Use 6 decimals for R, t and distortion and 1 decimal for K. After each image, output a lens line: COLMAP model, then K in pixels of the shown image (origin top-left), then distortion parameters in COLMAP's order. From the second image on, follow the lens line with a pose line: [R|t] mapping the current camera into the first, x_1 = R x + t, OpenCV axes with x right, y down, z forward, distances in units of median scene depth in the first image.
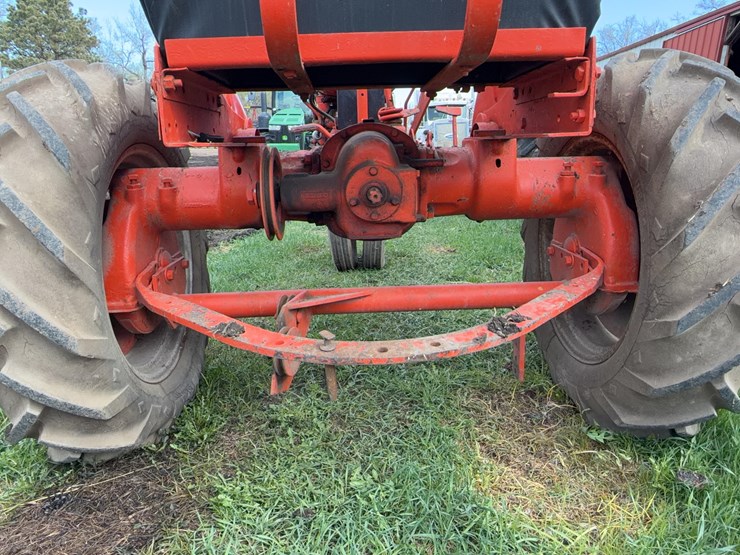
lens RADIAL K [[526.2, 0, 370.0], [0, 526.2, 277.5], [0, 0, 1]] dist [-0.000720, 0.000904]
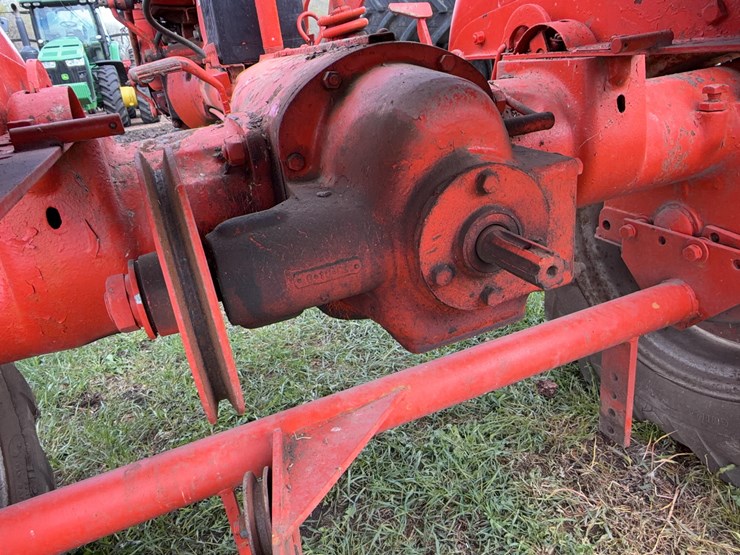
lens RADIAL K [[526.2, 0, 370.0], [0, 526.2, 277.5], [0, 0, 1]] dist [-0.000720, 0.000904]
pose [[0.935649, -0.217027, 0.278318, -0.131964], [0.175646, 0.970330, 0.166159, -0.156361], [-0.306121, -0.106581, 0.946008, 0.501346]]
